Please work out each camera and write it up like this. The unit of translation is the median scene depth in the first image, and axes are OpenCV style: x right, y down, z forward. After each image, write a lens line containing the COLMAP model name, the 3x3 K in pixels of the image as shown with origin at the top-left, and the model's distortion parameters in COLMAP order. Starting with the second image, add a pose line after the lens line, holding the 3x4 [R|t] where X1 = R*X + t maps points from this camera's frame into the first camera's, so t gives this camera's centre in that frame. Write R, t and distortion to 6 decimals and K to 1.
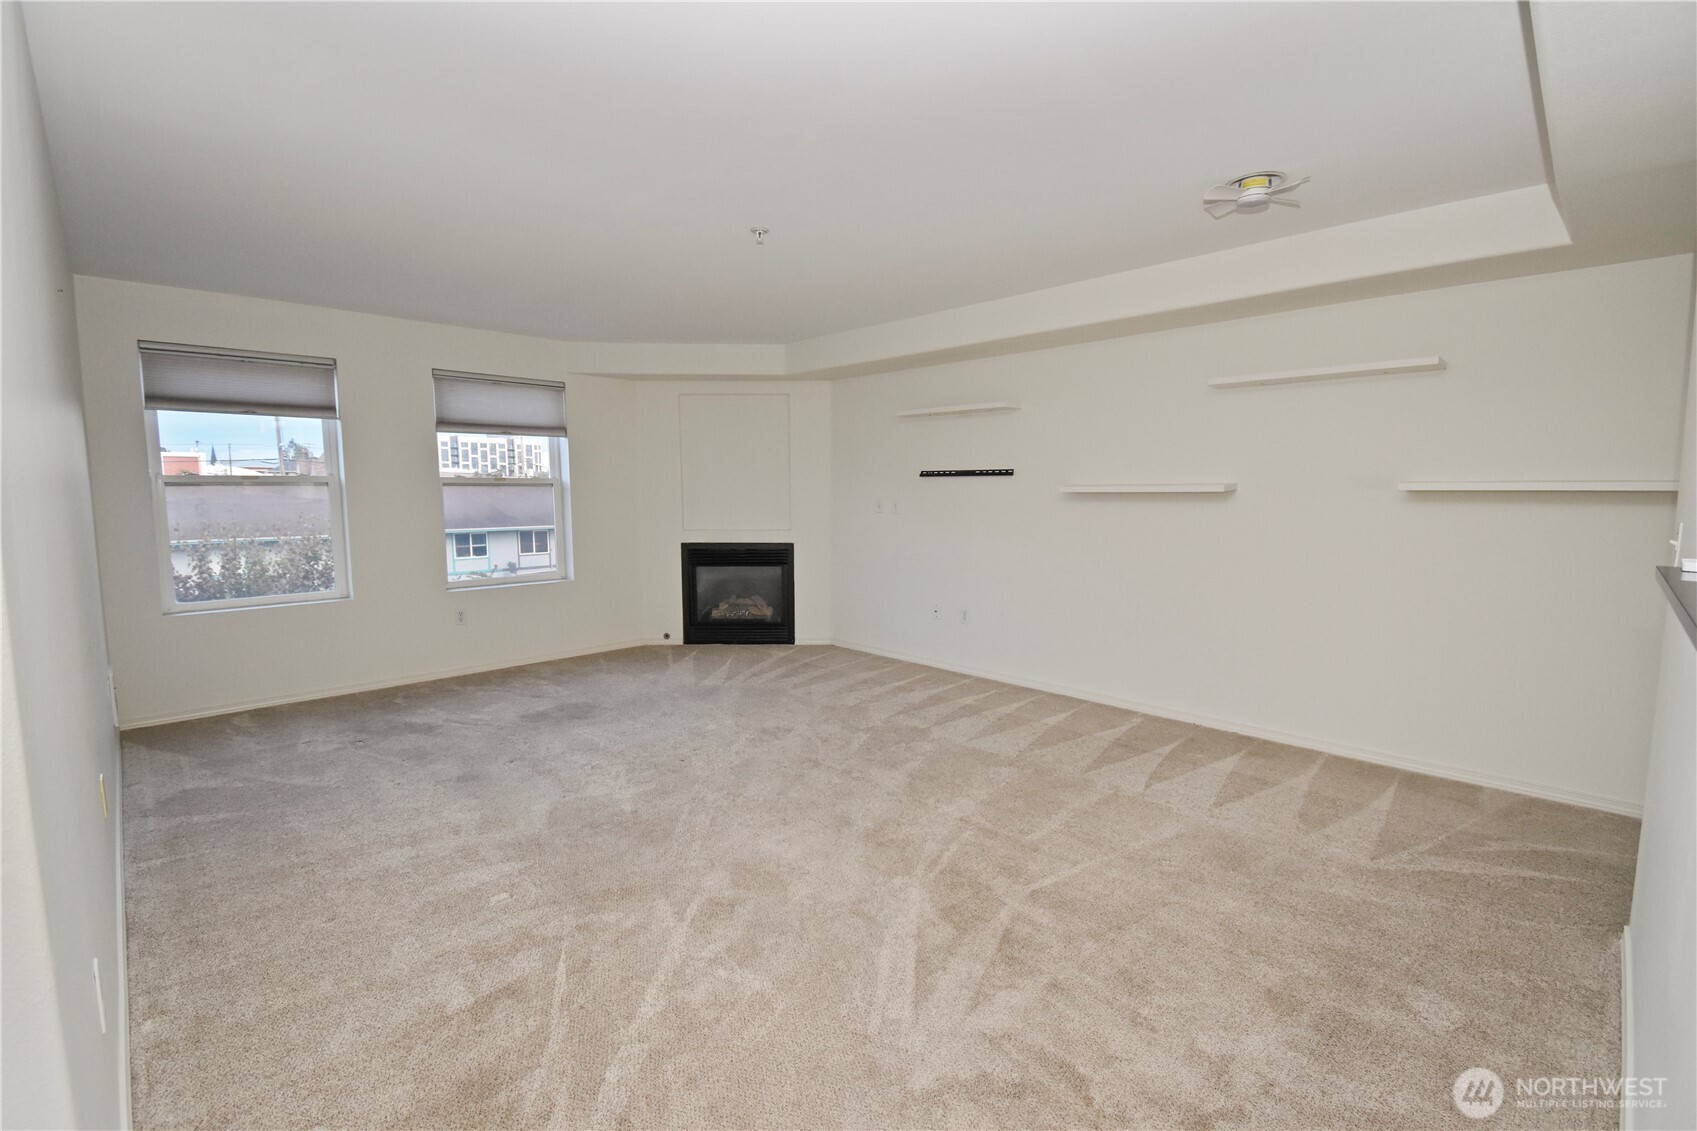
lens RADIAL K [[739.6, 0, 854.4], [0, 739.6, 561.1], [0, 0, 1]] dist [0.024393, -0.019754]
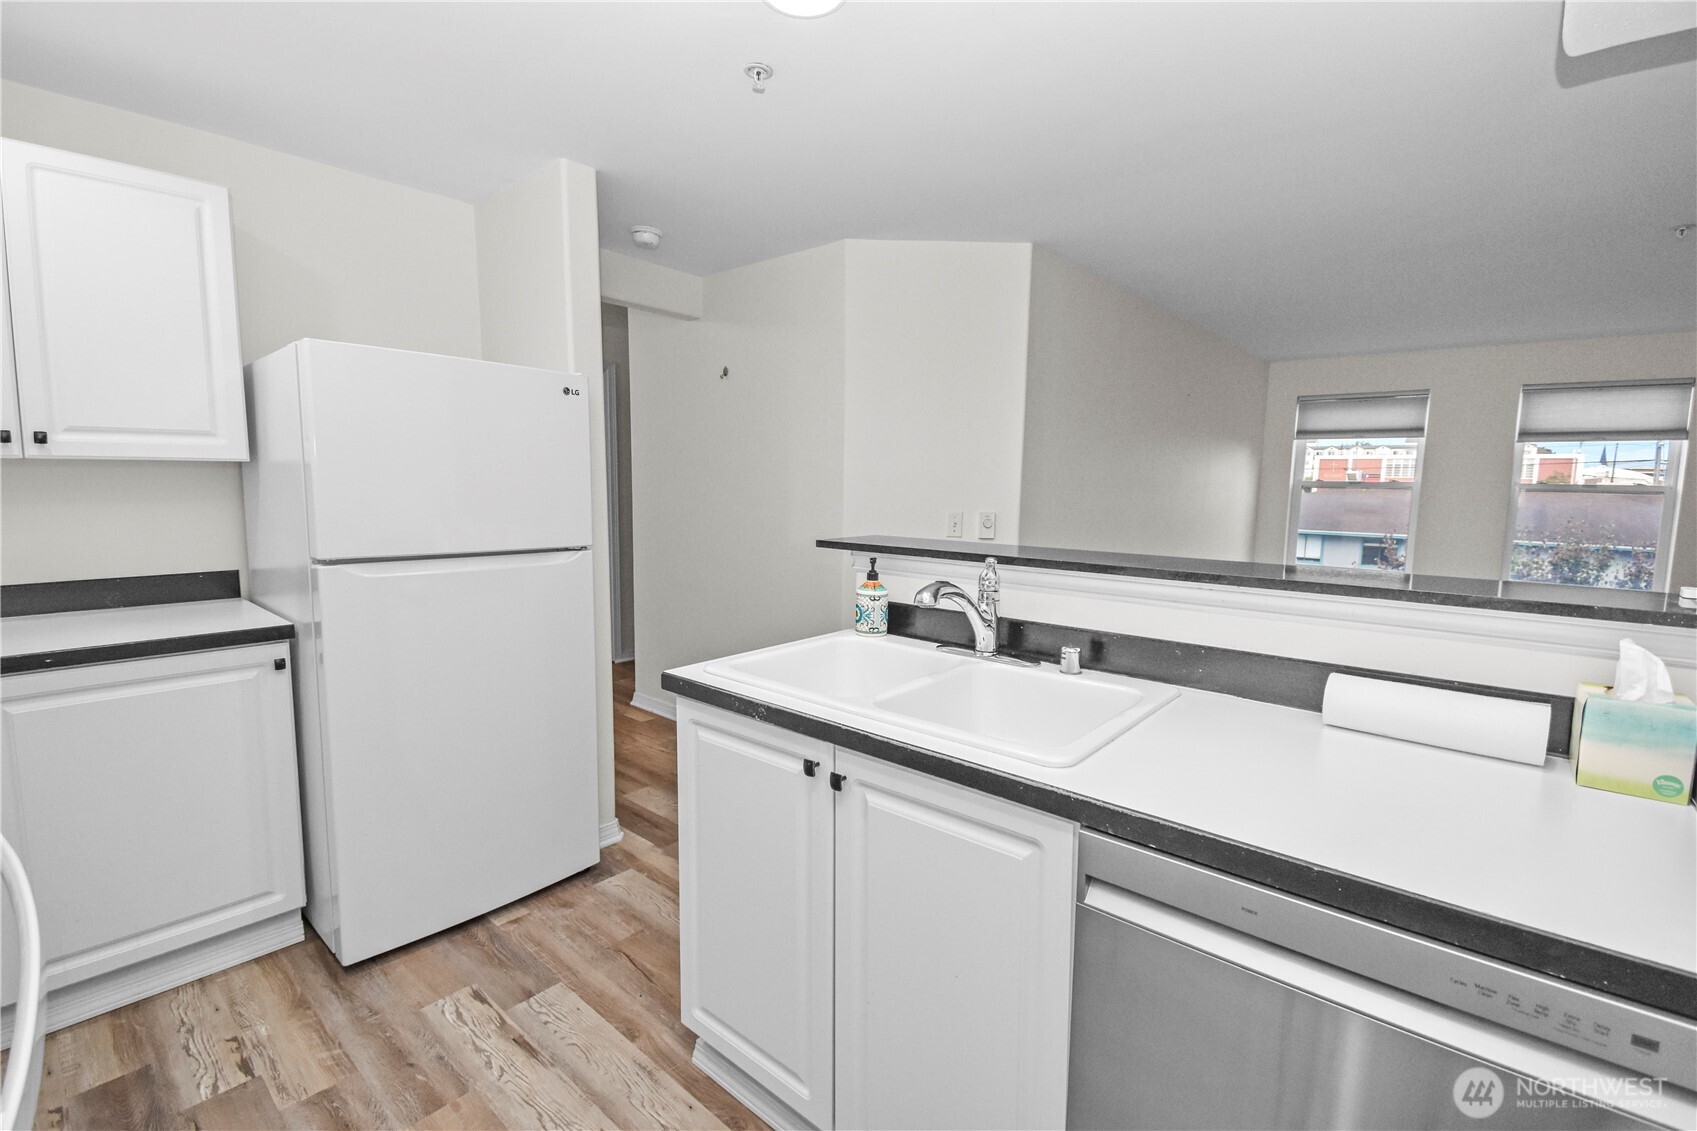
lens RADIAL K [[739.6, 0, 844.8], [0, 739.6, 569.4], [0, 0, 1]] dist [0.024393, -0.019754]
pose [[0.074836, 0.123805, -0.989481, 0.459243], [-0.115071, 0.986707, 0.114755, -0.001069], [0.990534, 0.105272, 0.088087, -0.052403]]
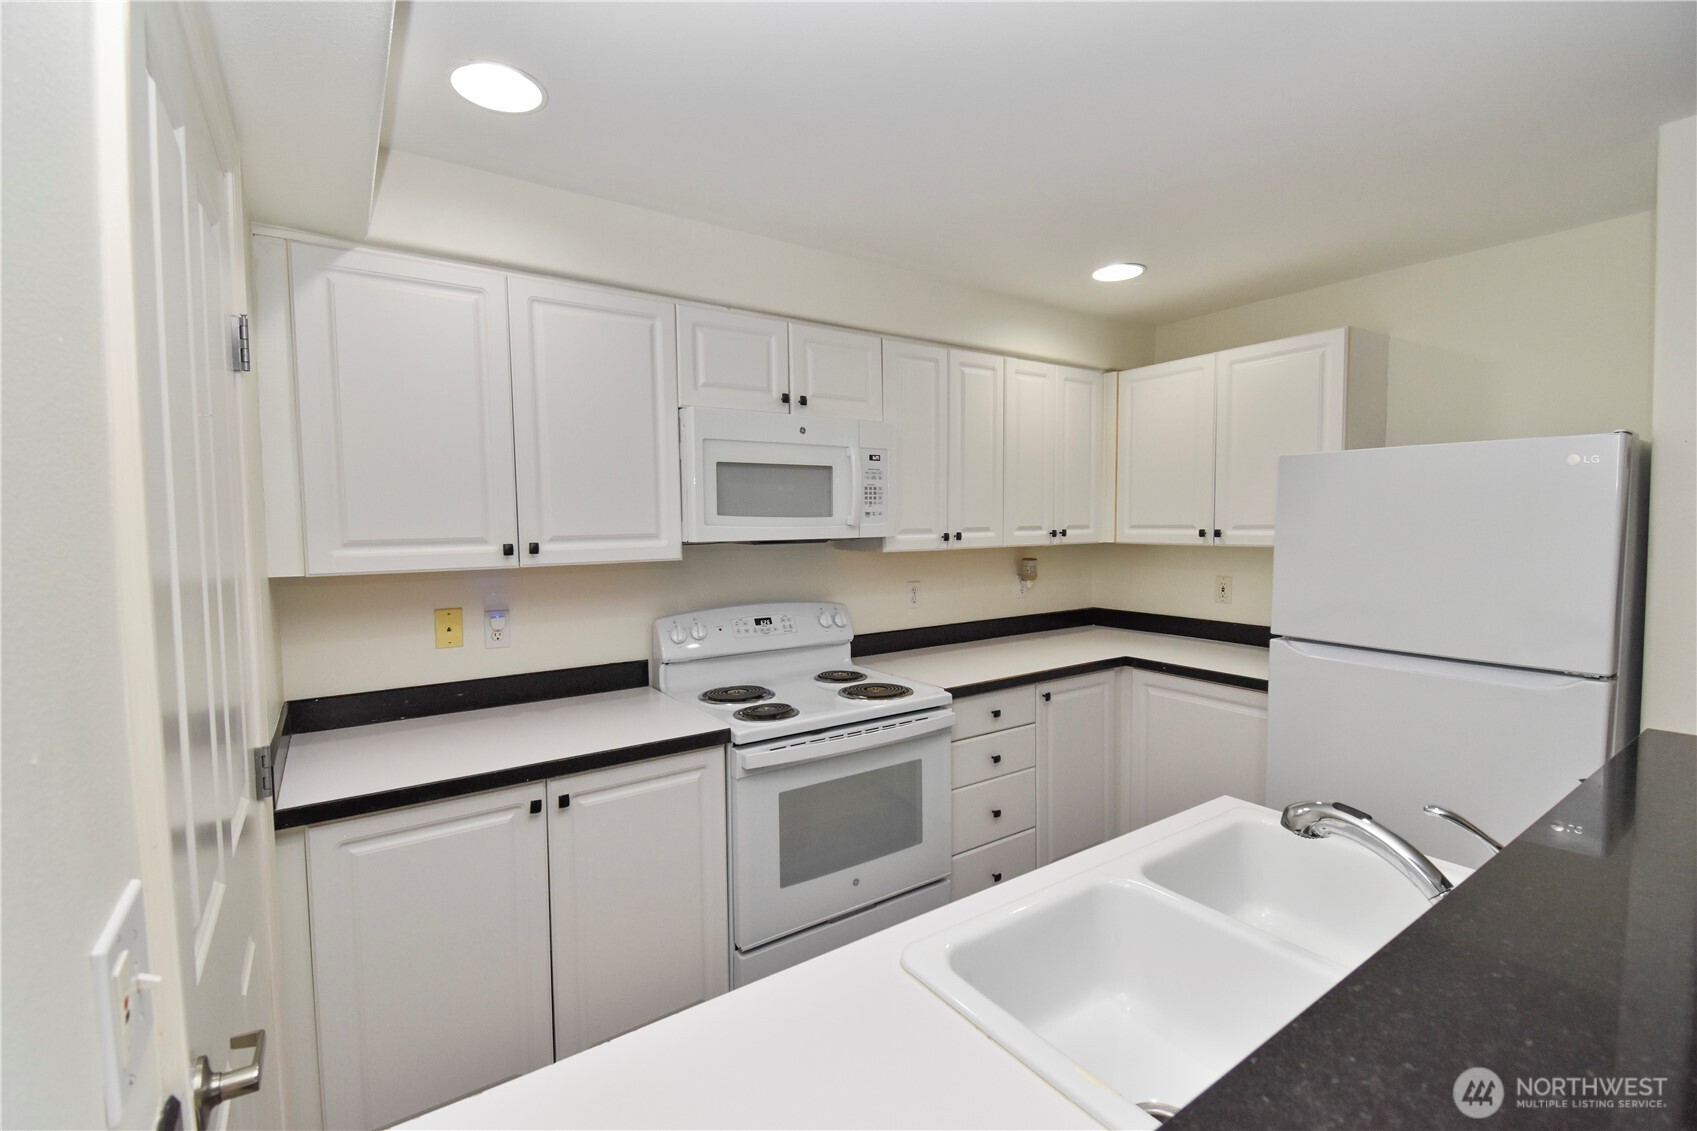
lens RADIAL K [[739.6, 0, 856.8], [0, 739.6, 565.8], [0, 0, 1]] dist [0.024393, -0.019754]
pose [[-0.984858, 0.002447, 0.173348, 0.241257], [0.030431, 0.986815, 0.158964, -0.053340], [-0.170673, 0.161832, -0.971947, 0.196993]]
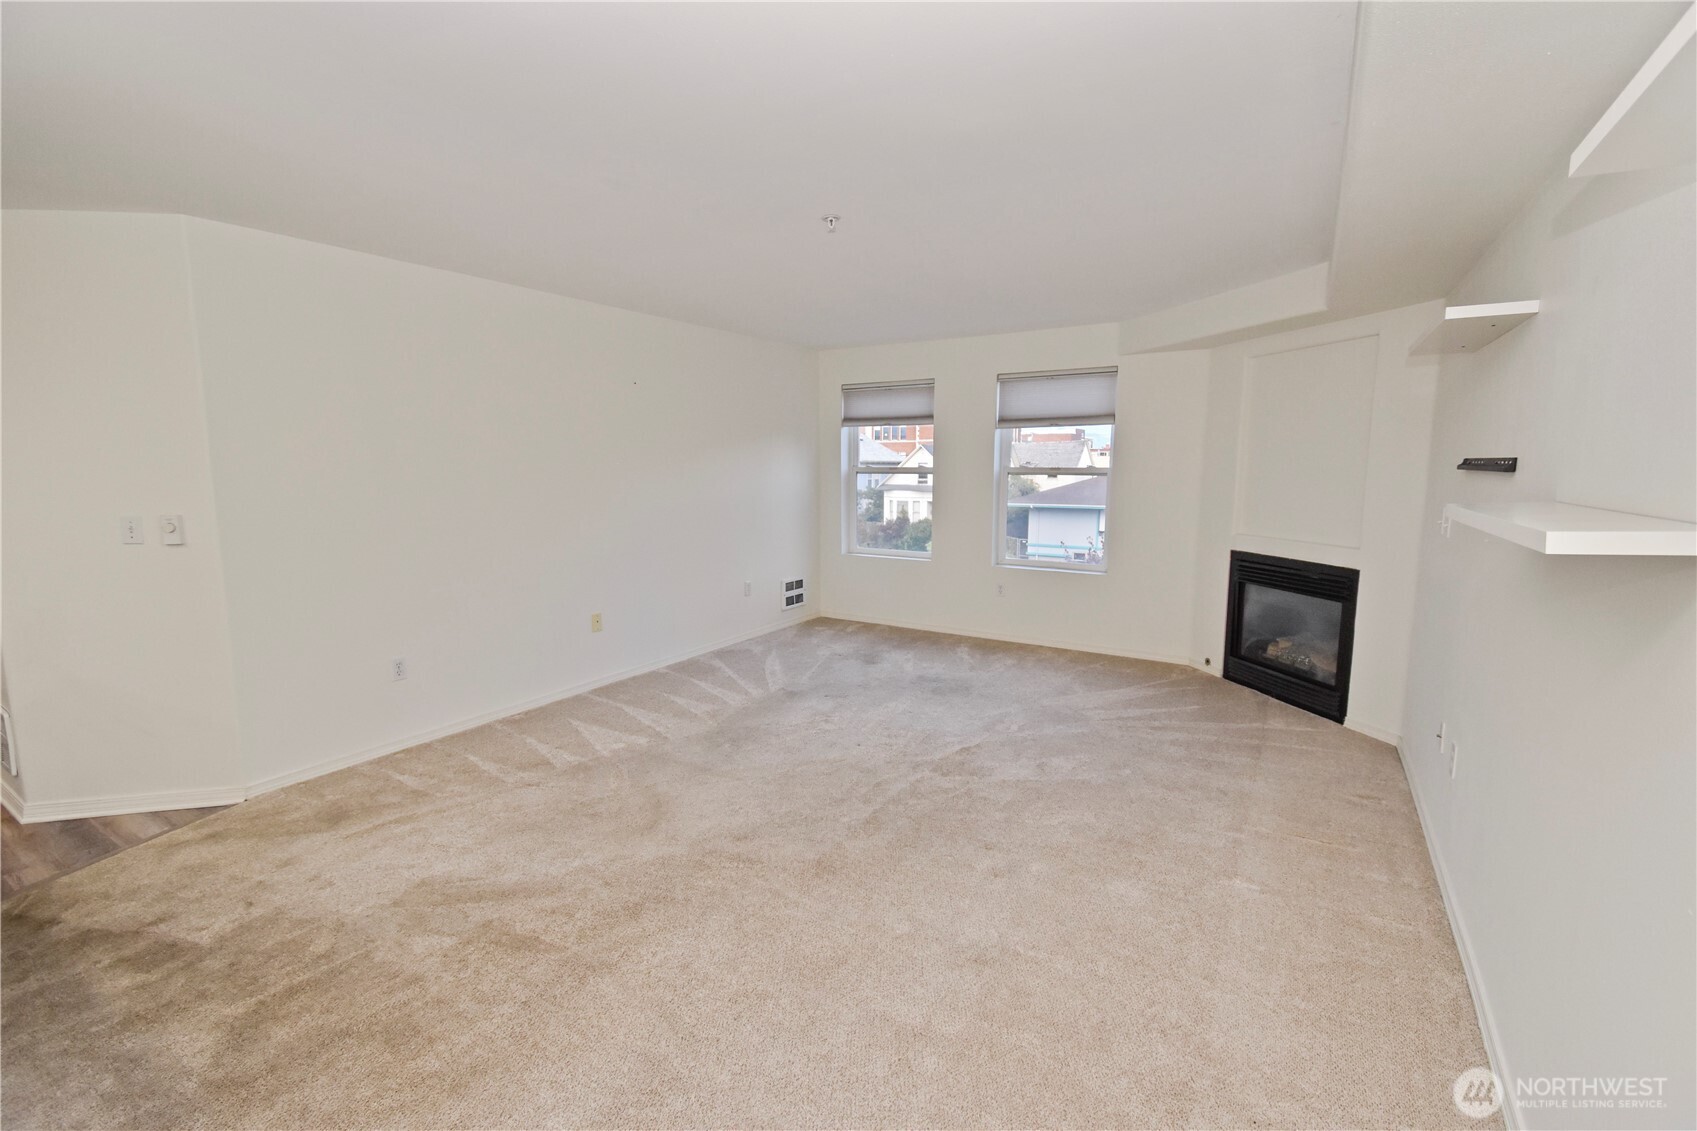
lens RADIAL K [[739.6, 0, 849.2], [0, 739.6, 558.9], [0, 0, 1]] dist [0.024393, -0.019754]
pose [[0.233376, 0.125605, -0.964240, 0.510498], [-0.098367, 0.989585, 0.105099, -0.068726], [0.967398, 0.070322, 0.243300, 0.493655]]
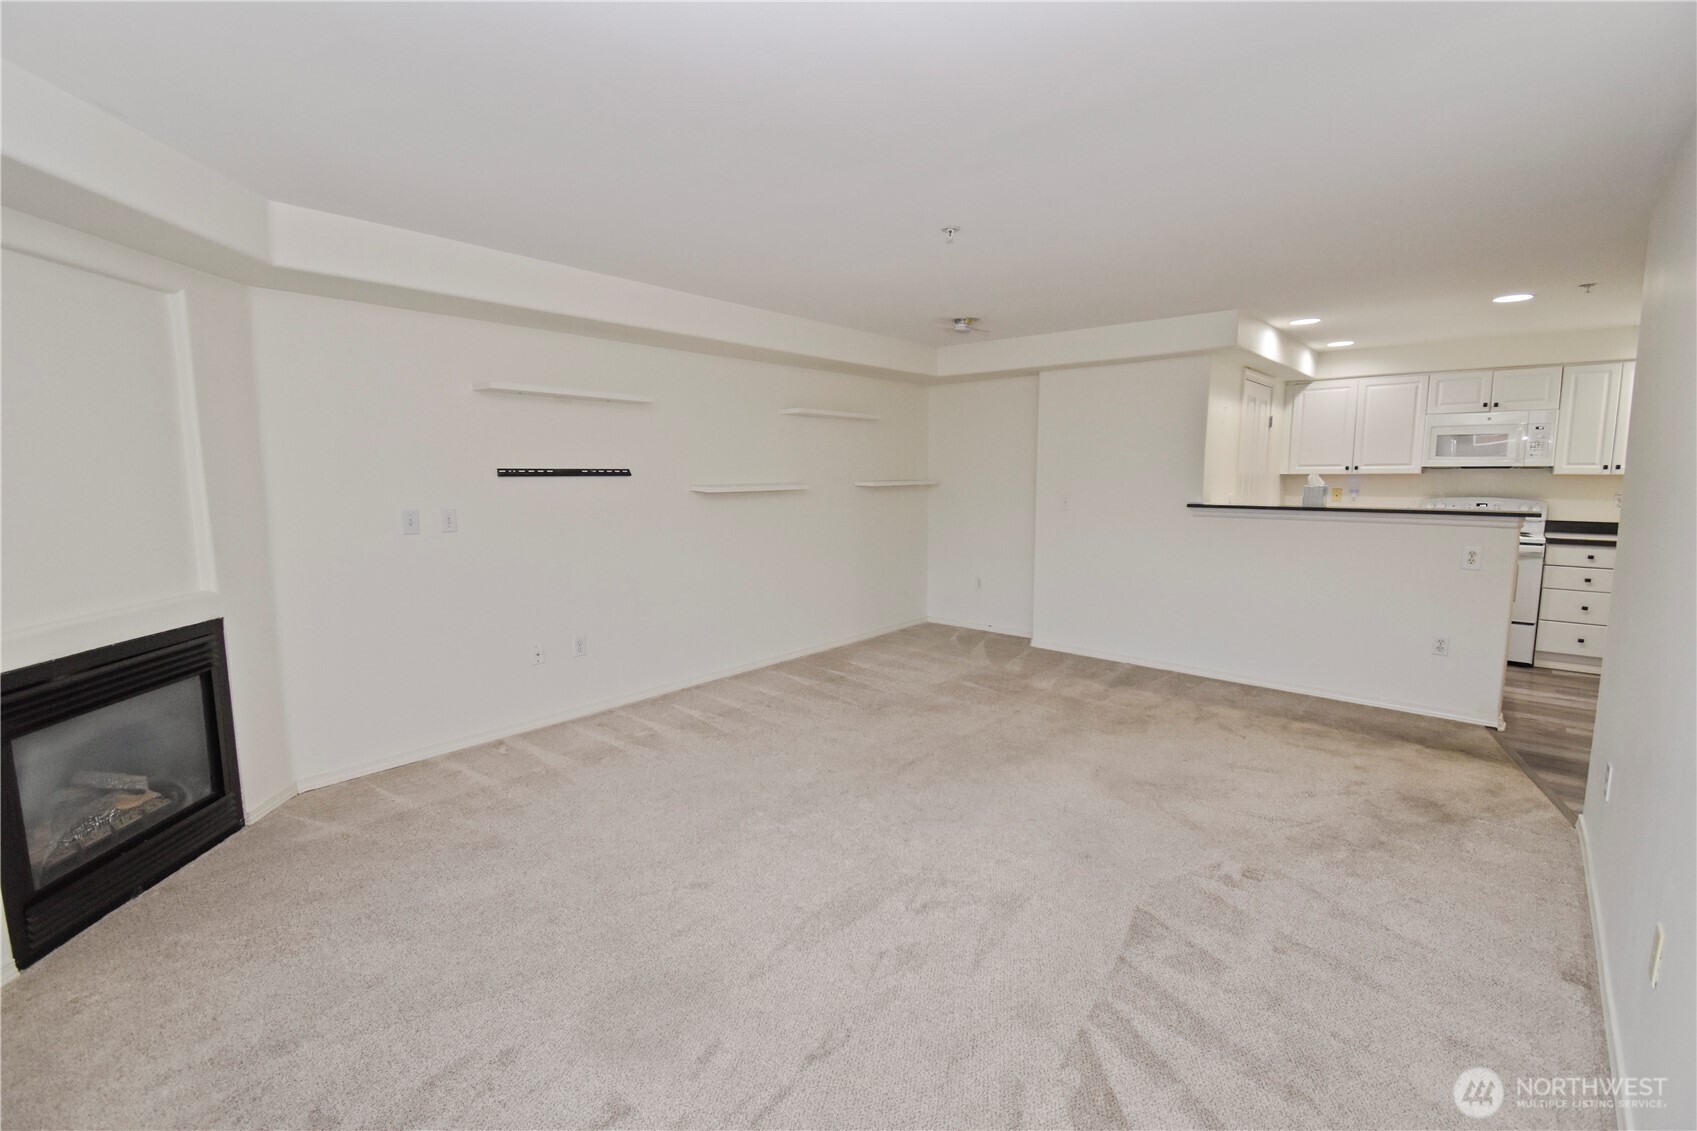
lens RADIAL K [[739.6, 0, 844.2], [0, 739.6, 567.9], [0, 0, 1]] dist [0.024393, -0.019754]
pose [[-0.065897, -0.126608, 0.989762, -0.679469], [0.103605, 0.985688, 0.132985, -0.091739], [-0.992433, 0.111308, -0.051837, 0.746586]]
